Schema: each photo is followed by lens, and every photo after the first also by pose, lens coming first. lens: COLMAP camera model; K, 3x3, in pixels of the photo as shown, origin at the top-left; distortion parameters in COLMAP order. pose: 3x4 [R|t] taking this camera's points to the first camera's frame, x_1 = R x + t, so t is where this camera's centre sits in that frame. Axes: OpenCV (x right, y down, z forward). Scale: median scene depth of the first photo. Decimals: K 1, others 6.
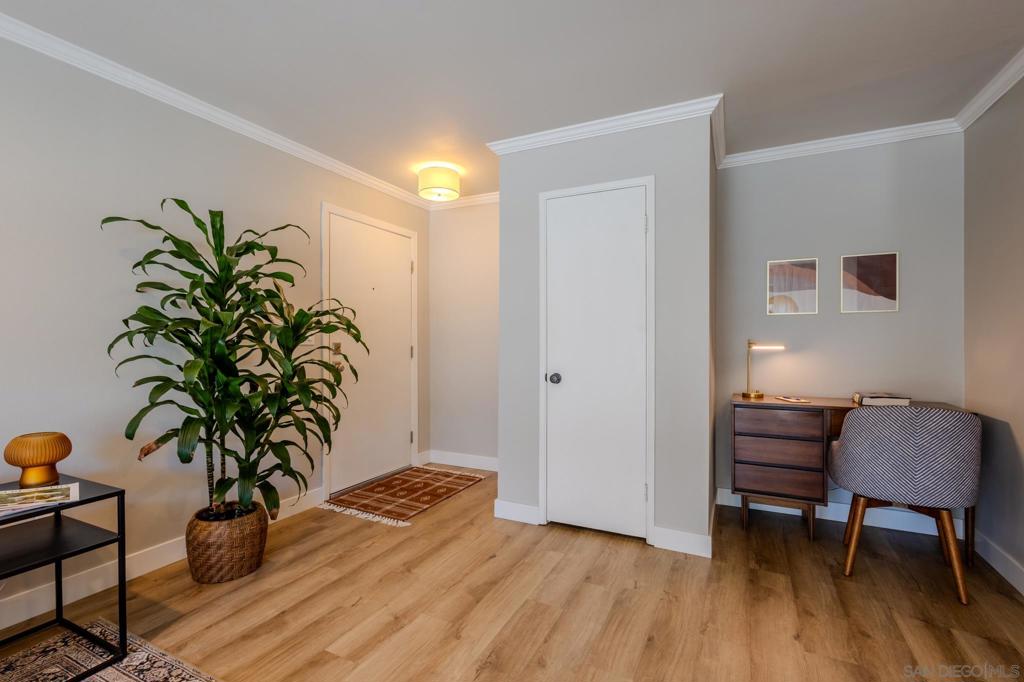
lens RADIAL K [[466.1, 0, 510.1], [0, 466.1, 343.8], [0, 0, 1]] dist [0.006156, -0.000198]
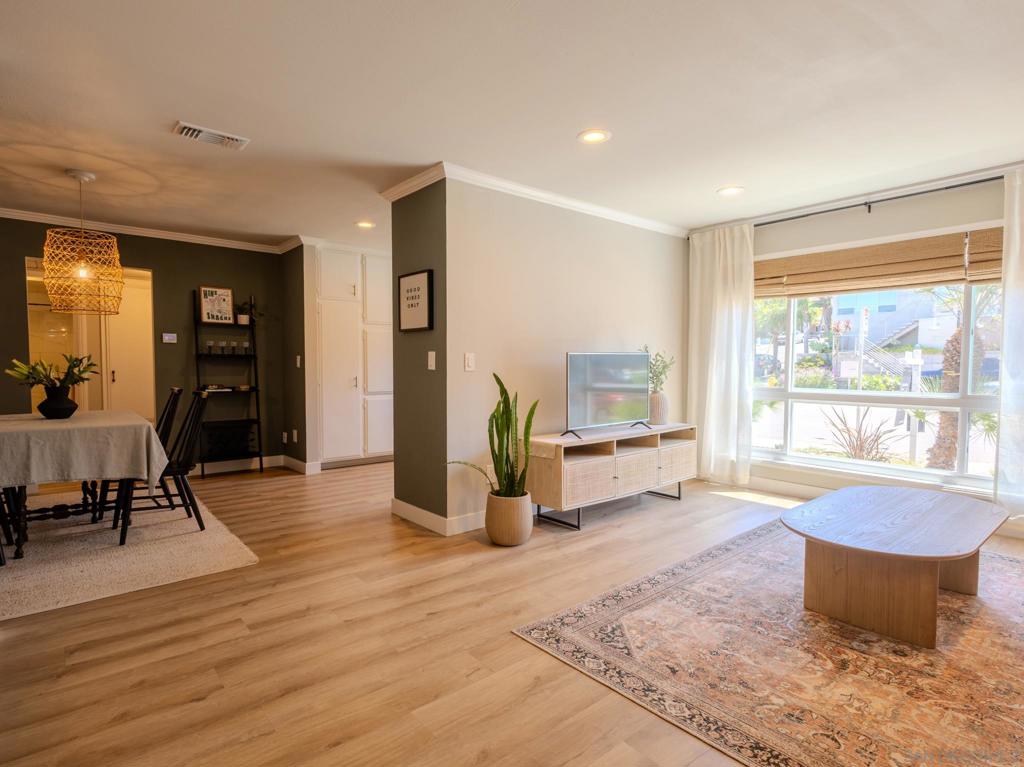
lens RADIAL K [[537.2, 0, 502.1], [0, 537.2, 392.1], [0, 0, 1]] dist [0.002747, 0.000221]
pose [[-0.916029, -0.024605, 0.400358, -0.218206], [-0.003196, 0.998533, 0.054056, -0.004504], [-0.401100, 0.048238, -0.914763, 1.219601]]
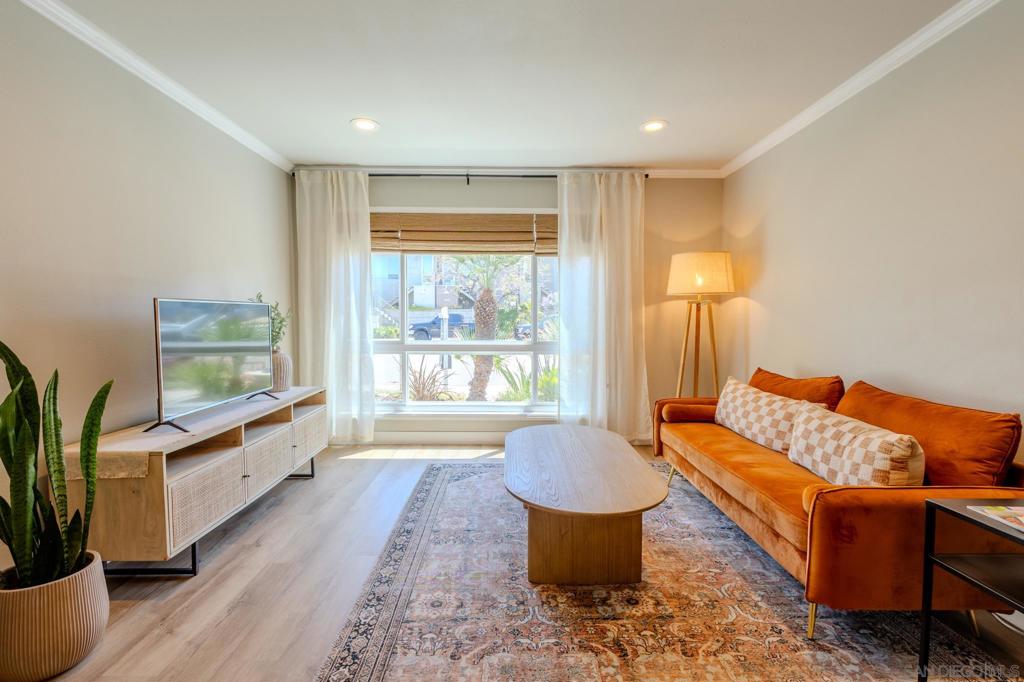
lens RADIAL K [[465.7, 0, 510.4], [0, 465.7, 341.4], [0, 0, 1]] dist [0.006332, -0.000024]
pose [[-0.891390, 0.019048, -0.452836, 0.044686], [-0.003397, 0.998808, 0.048702, -0.000965], [0.453224, 0.044950, -0.890263, 0.763302]]
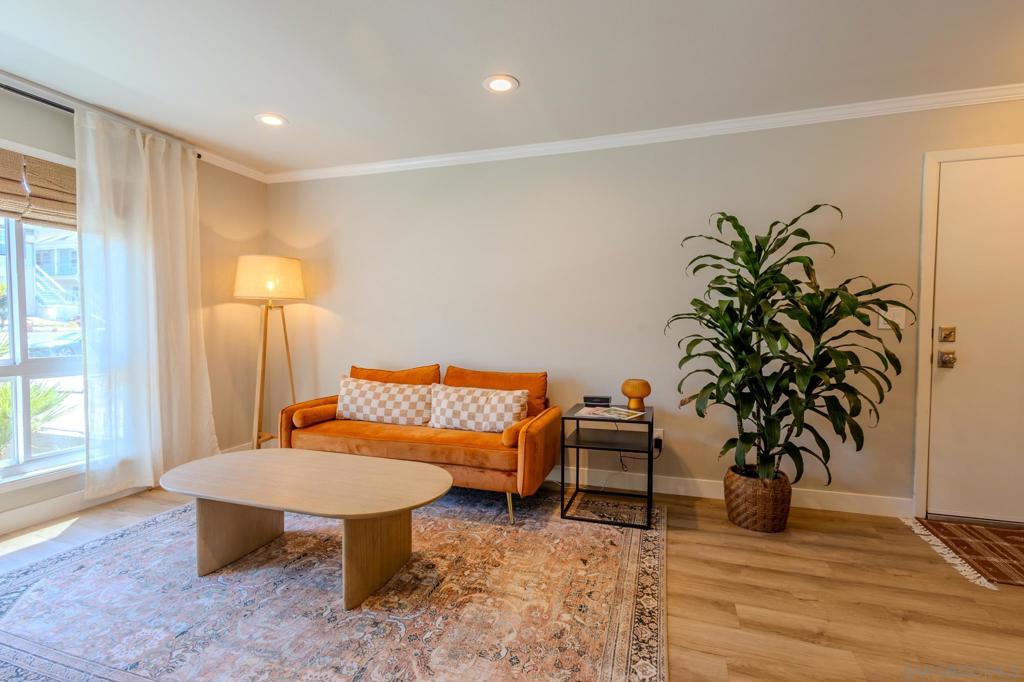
lens RADIAL K [[472.9, 0, 513.6], [0, 472.9, 342.3], [0, 0, 1]] dist [0.006246, -0.000714]
pose [[0.147839, 0.034637, -0.988405, 0.428664], [-0.005533, 0.999400, 0.034195, 0.000858], [0.988996, 0.000413, 0.147942, 0.221822]]
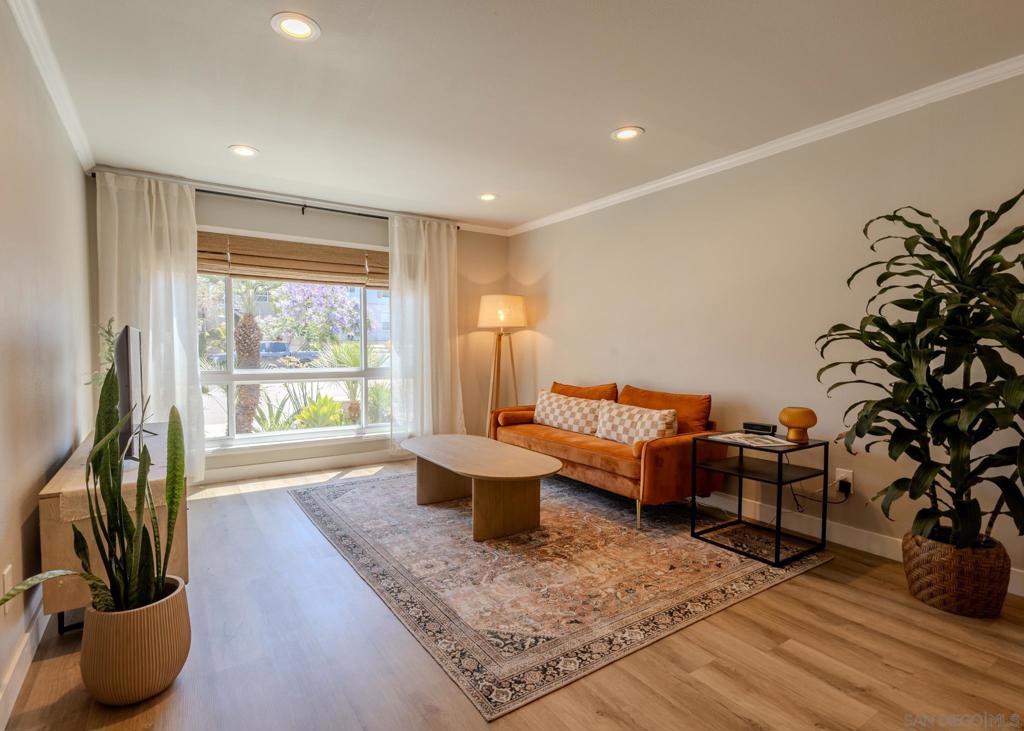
lens RADIAL K [[502.0, 0, 473.6], [0, 502.0, 367.3], [0, 0, 1]] dist [0.005034, 0.000014]
pose [[-0.527855, 0.032938, -0.848695, 0.647432], [-0.002951, 0.999171, 0.040613, -0.001221], [0.849329, 0.023942, -0.527320, 0.683954]]
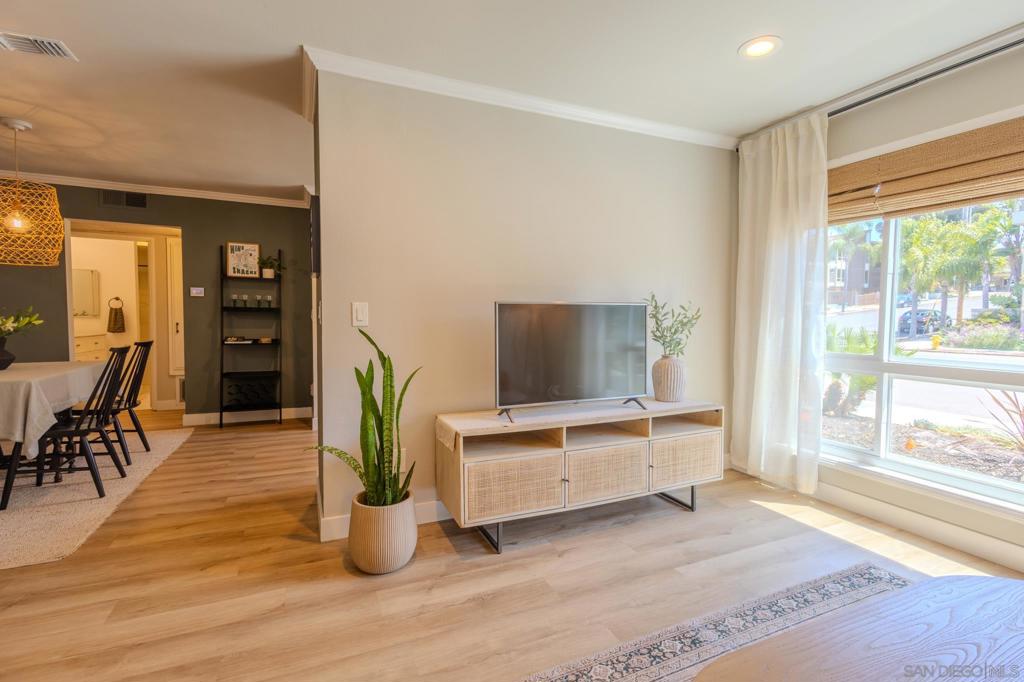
lens RADIAL K [[468.3, 0, 513.2], [0, 468.3, 341.1], [0, 0, 1]] dist [0.005955, -0.000782]
pose [[-0.770387, -0.038135, 0.636436, -0.416194], [-0.007364, 0.998675, 0.050927, -0.003144], [-0.637535, 0.034547, -0.769647, 0.455486]]
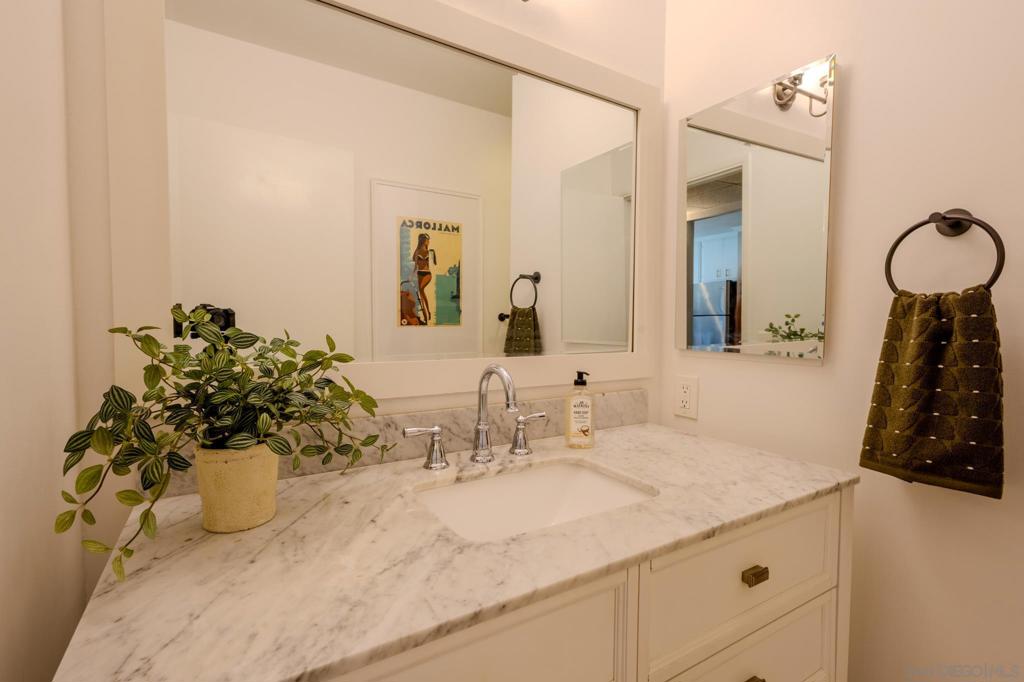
lens RADIAL K [[470.6, 0, 509.7], [0, 470.6, 343.9], [0, 0, 1]] dist [0.010603, -0.000237]
pose [[0.534704, -0.035495, 0.844293, 2.570234], [0.000684, 0.999135, 0.041572, -0.017046], [-0.845039, -0.021651, 0.534266, -0.089464]]
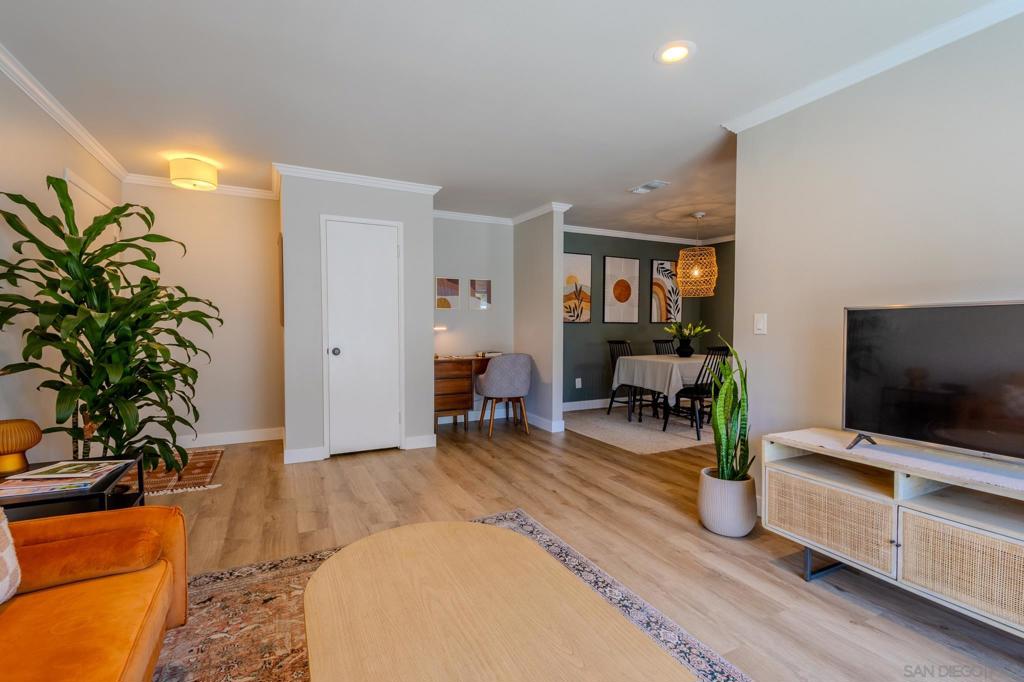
lens RADIAL K [[468.2, 0, 510.3], [0, 468.2, 343.5], [0, 0, 1]] dist [0.002700, 0.000295]
pose [[0.601044, -0.032111, 0.798571, -0.815951], [0.001442, 0.999234, 0.039095, -0.004202], [-0.799215, -0.022346, 0.600630, -0.294749]]
